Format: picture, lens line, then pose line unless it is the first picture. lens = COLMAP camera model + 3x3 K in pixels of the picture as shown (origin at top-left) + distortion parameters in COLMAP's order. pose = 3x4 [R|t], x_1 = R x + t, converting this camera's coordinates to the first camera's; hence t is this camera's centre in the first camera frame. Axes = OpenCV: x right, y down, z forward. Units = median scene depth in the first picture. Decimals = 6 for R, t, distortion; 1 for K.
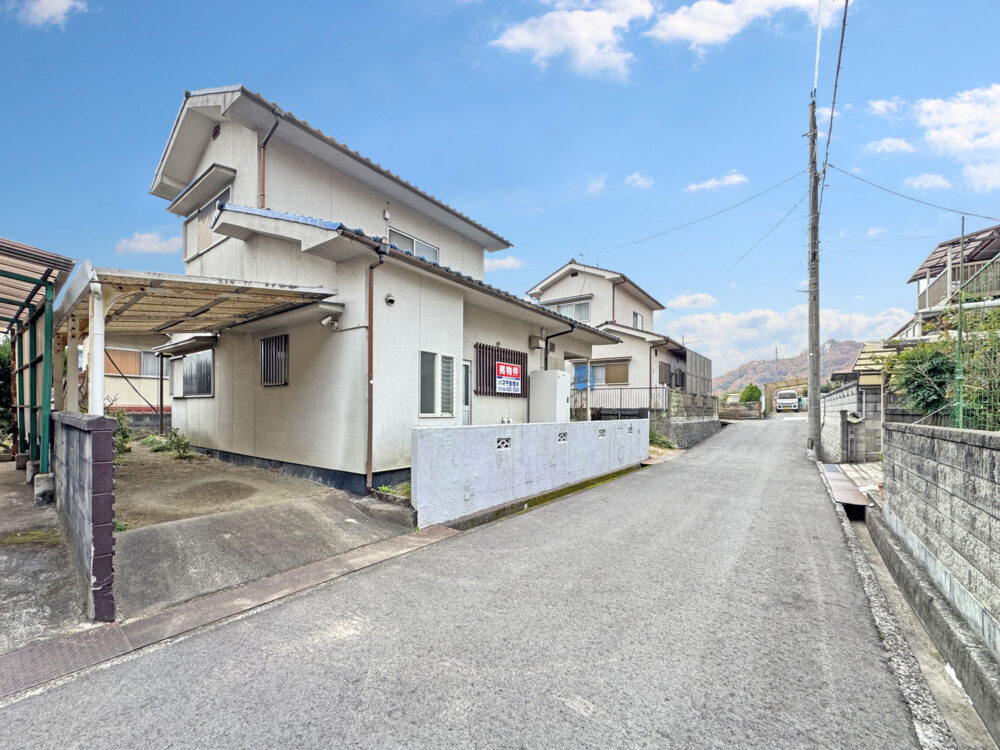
lens RADIAL K [[415.3, 0, 448.4], [0, 415.3, 404.0], [0, 0, 1]] dist [-0.001182, -0.000083]
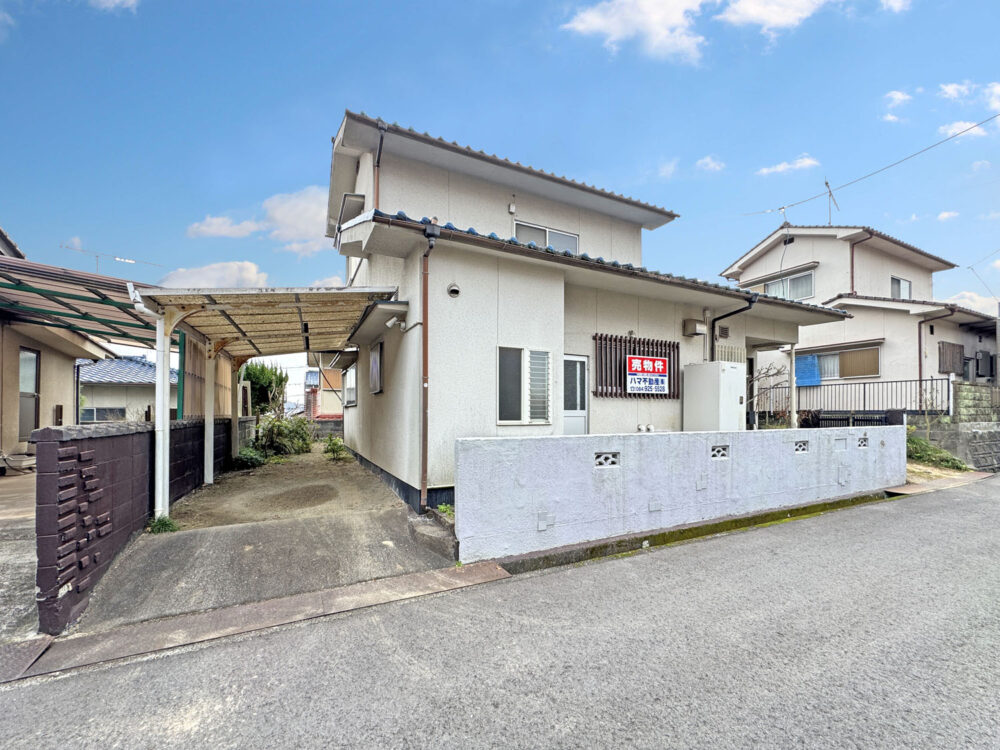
lens RADIAL K [[387.8, 0, 484.3], [0, 387.8, 408.7], [0, 0, 1]] dist [-0.001117, 0.000030]
pose [[0.909336, -0.015620, -0.415769, 0.212919], [0.015048, 0.999876, -0.004652, 0.001995], [0.415790, -0.002027, 0.909458, 0.242625]]
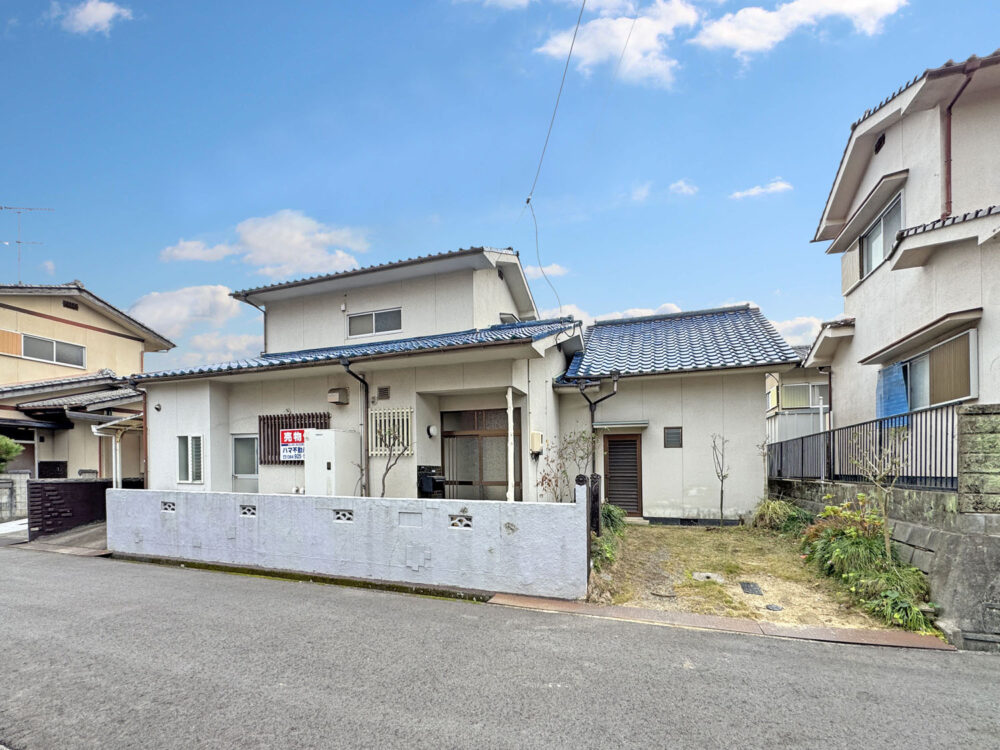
lens RADIAL K [[409.1, 0, 494.8], [0, 409.1, 470.4], [0, 0, 1]] dist [-0.001022, -0.000040]
pose [[0.358300, -0.004095, -0.933598, 1.475537], [0.012829, 0.999918, 0.000538, 0.001811], [0.933518, -0.012169, 0.358323, 1.369653]]
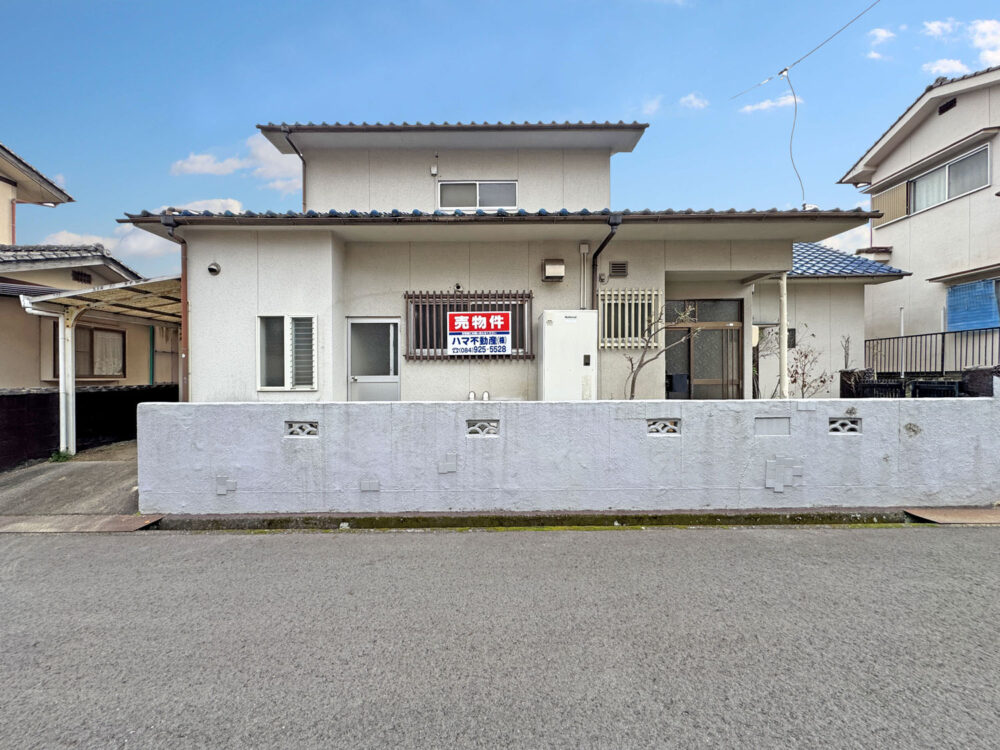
lens RADIAL K [[365.3, 0, 500.0], [0, 365.3, 375.0], [0, 0, 1]] dist [-0.002245, -0.000173]
pose [[0.647586, -0.014104, -0.761862, 0.788653], [0.023380, 0.999726, 0.001366, 0.008221], [0.761634, -0.018697, 0.647738, 0.803398]]
